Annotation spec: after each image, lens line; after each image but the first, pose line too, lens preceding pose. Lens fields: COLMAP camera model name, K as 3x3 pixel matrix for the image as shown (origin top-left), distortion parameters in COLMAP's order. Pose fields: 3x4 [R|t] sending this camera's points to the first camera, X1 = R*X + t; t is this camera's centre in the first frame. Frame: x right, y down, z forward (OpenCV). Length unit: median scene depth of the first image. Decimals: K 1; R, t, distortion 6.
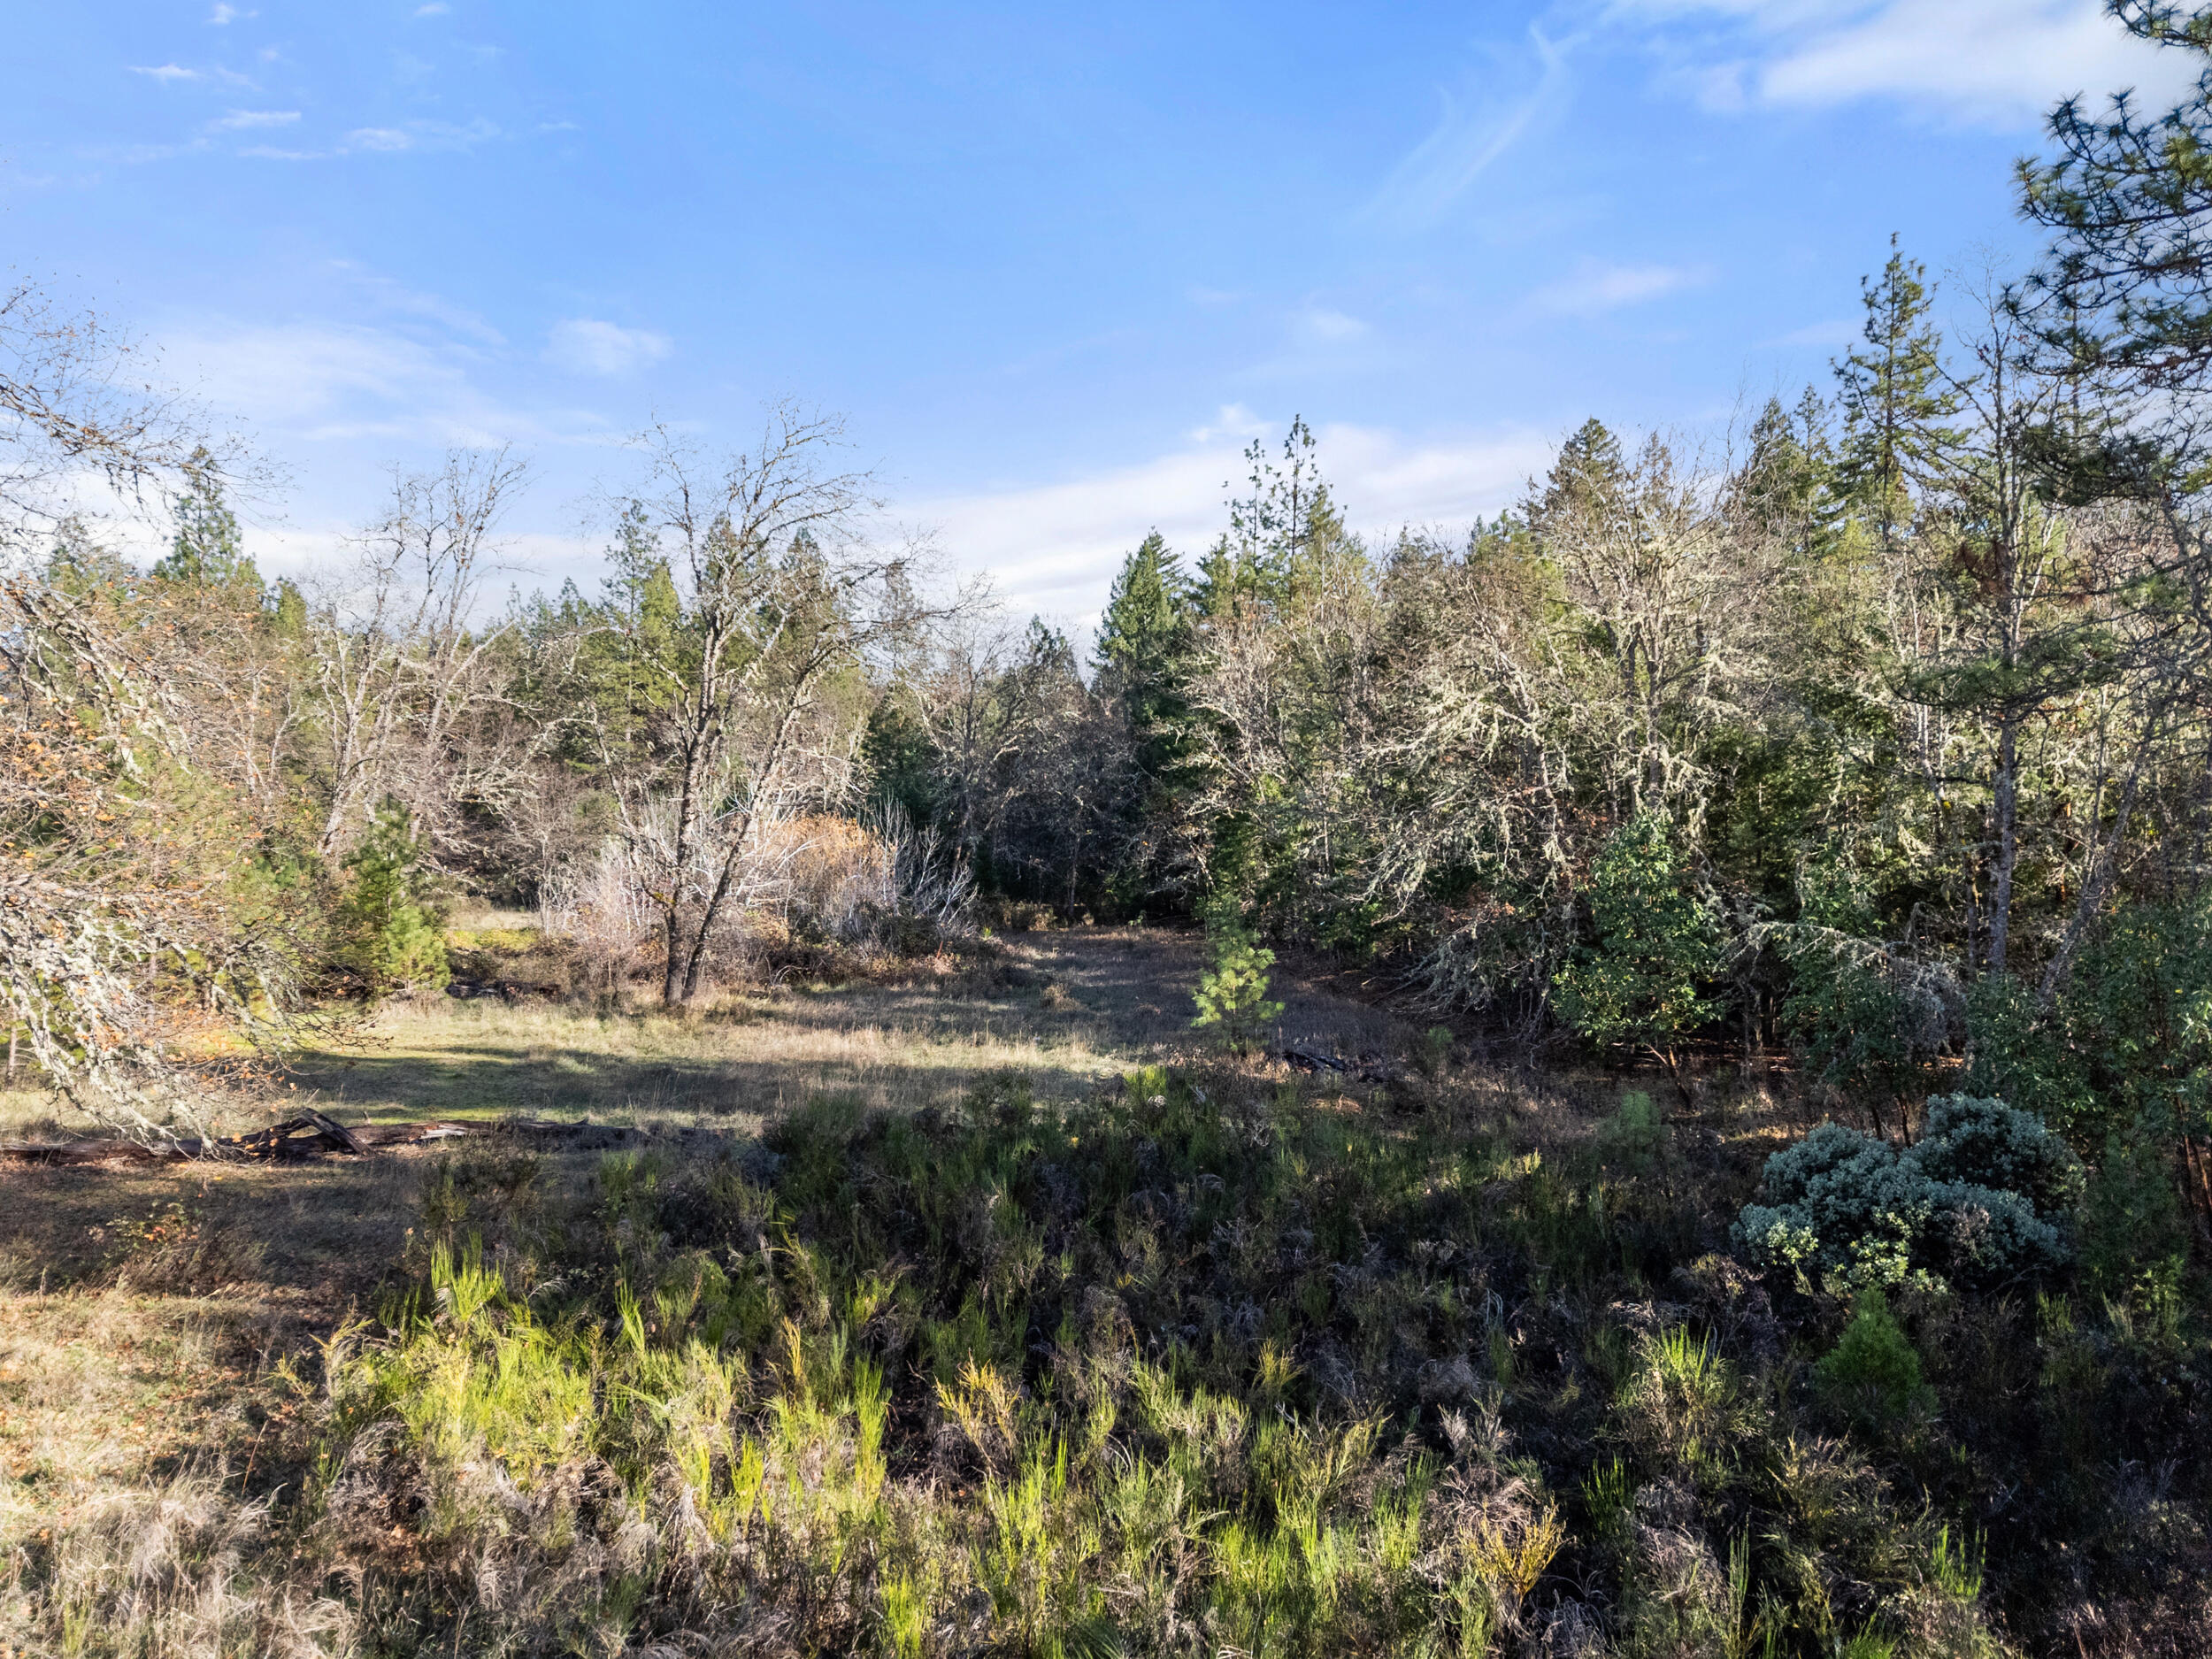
lens RADIAL K [[1622.6, 0, 1104.7], [0, 1622.6, 839.8], [0, 0, 1]] dist [0.054569, -0.032572]
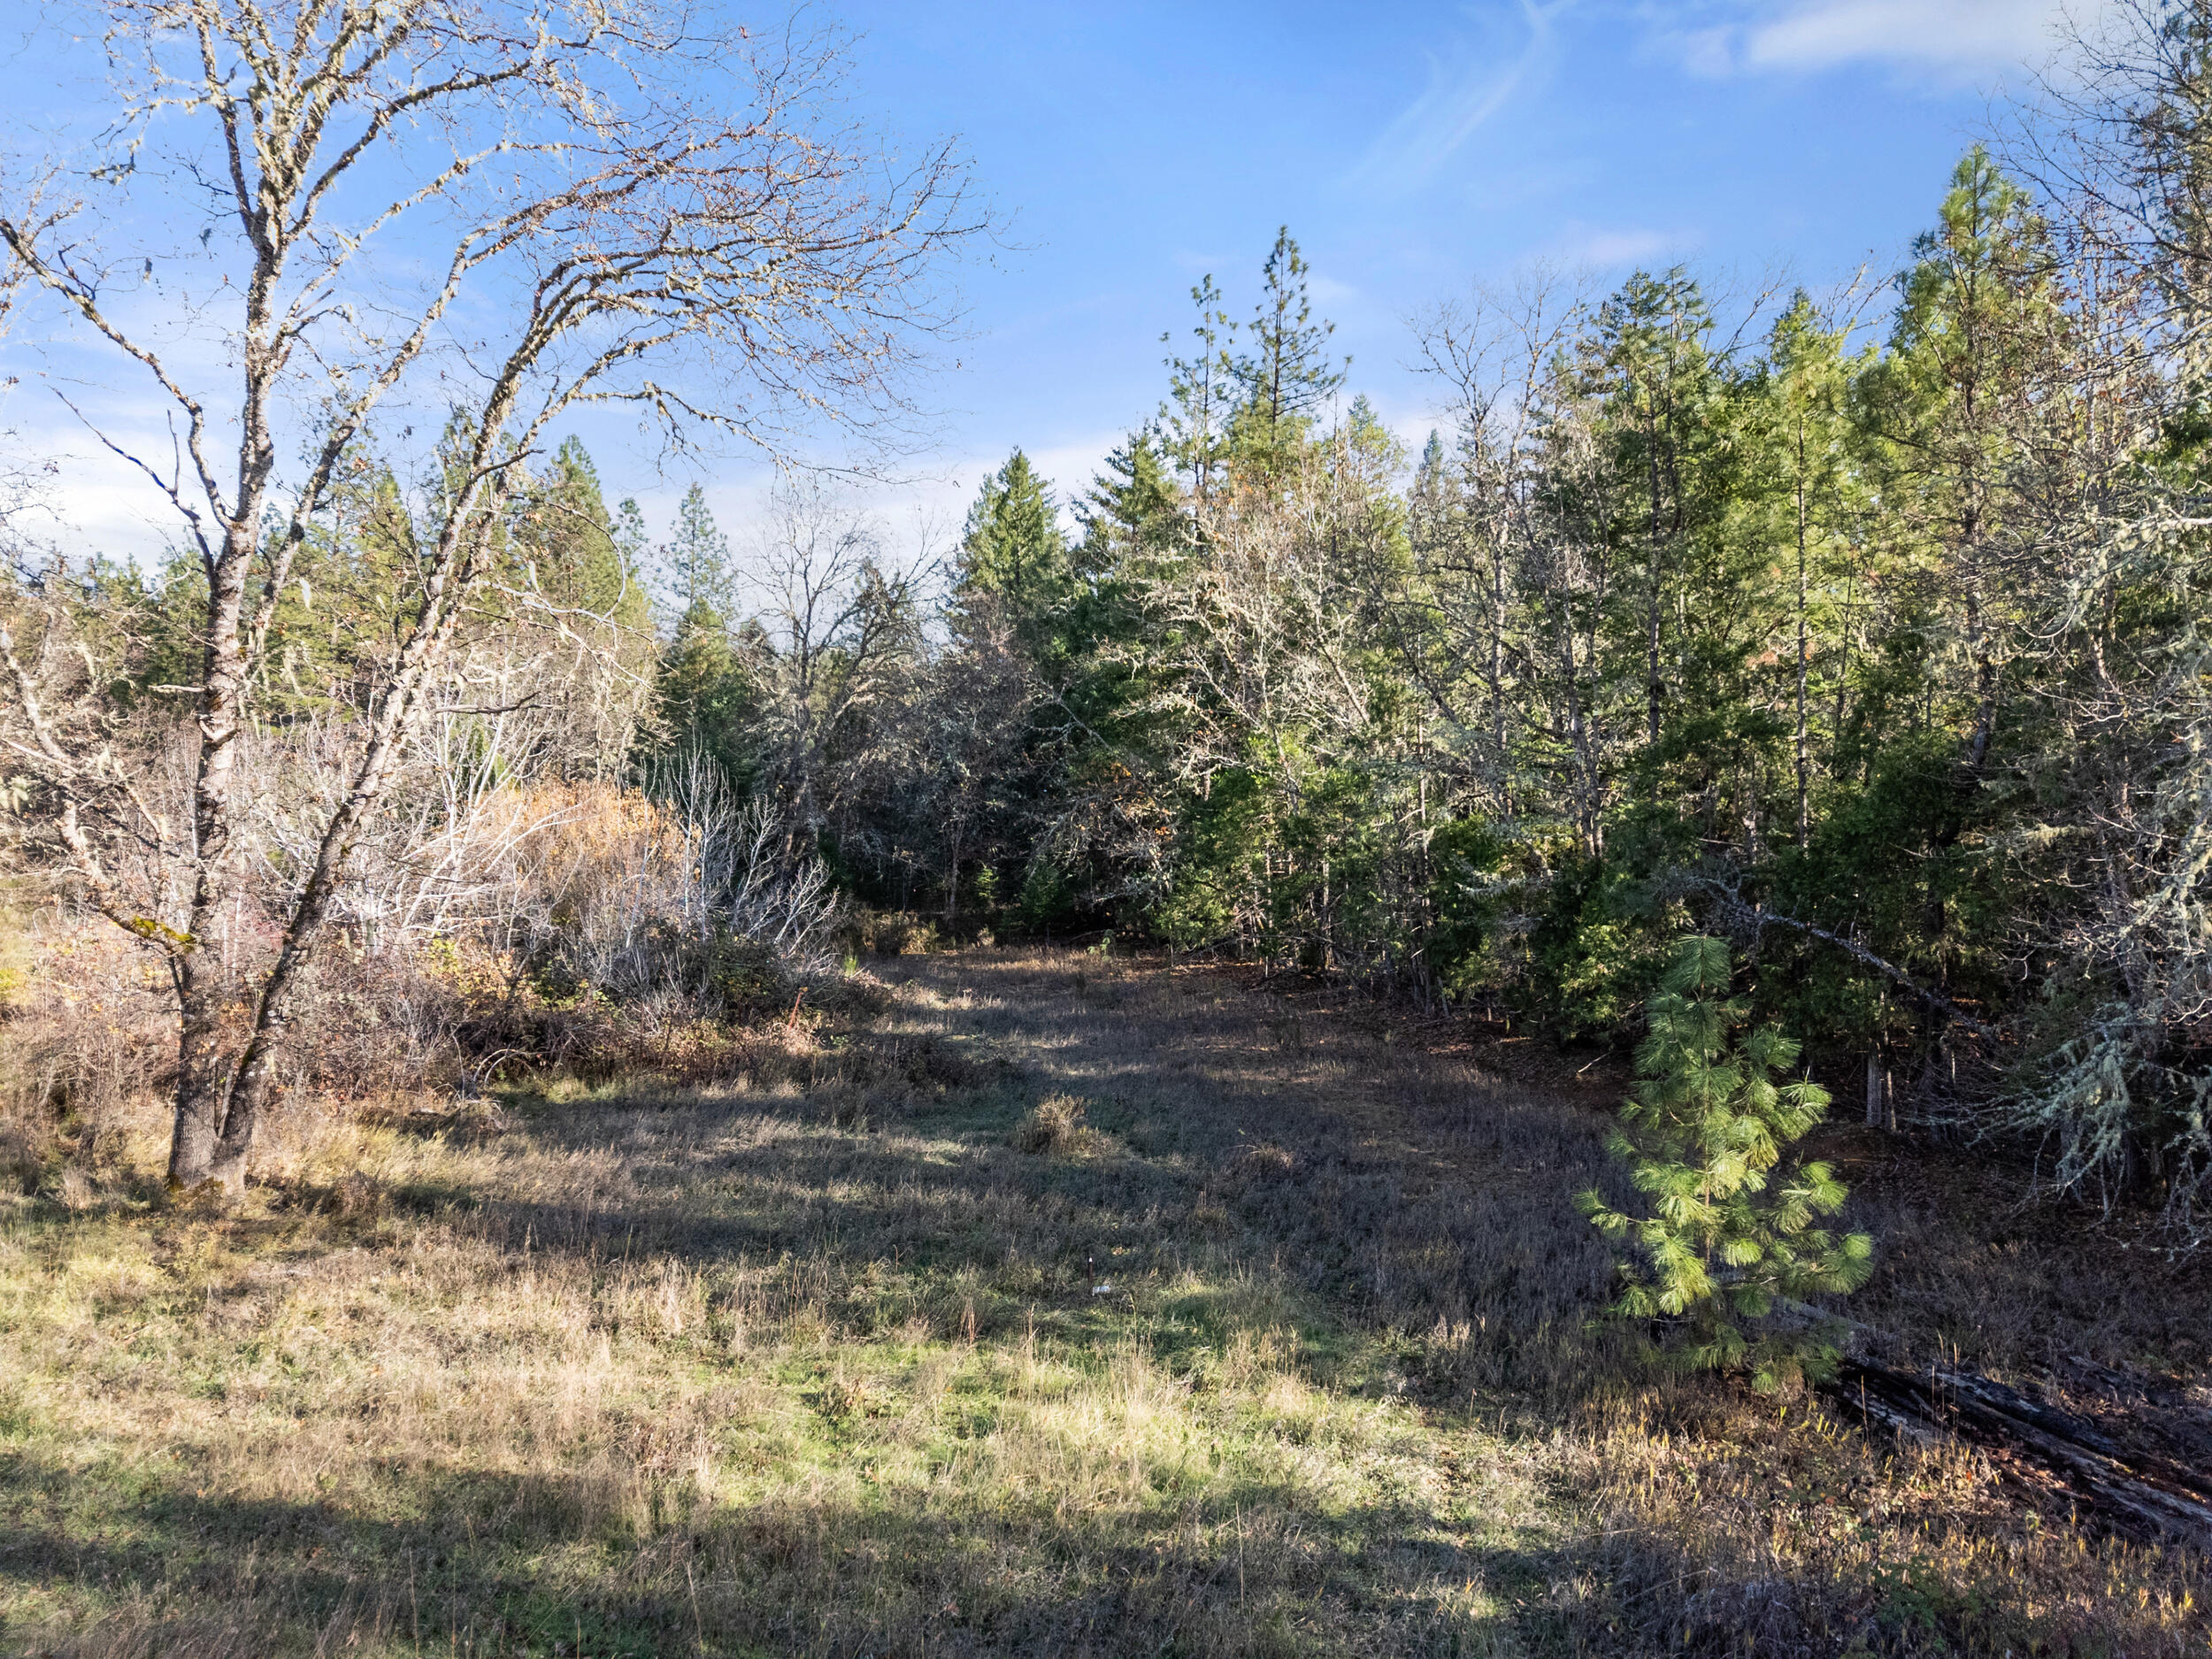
lens RADIAL K [[1622.6, 0, 1110.1], [0, 1622.6, 811.7], [0, 0, 1]] dist [0.054569, -0.032572]
pose [[0.991693, 0.005232, 0.128523, -0.054747], [-0.003174, 0.999864, -0.016210, 0.007382], [-0.128590, 0.015667, 0.991574, 0.359073]]
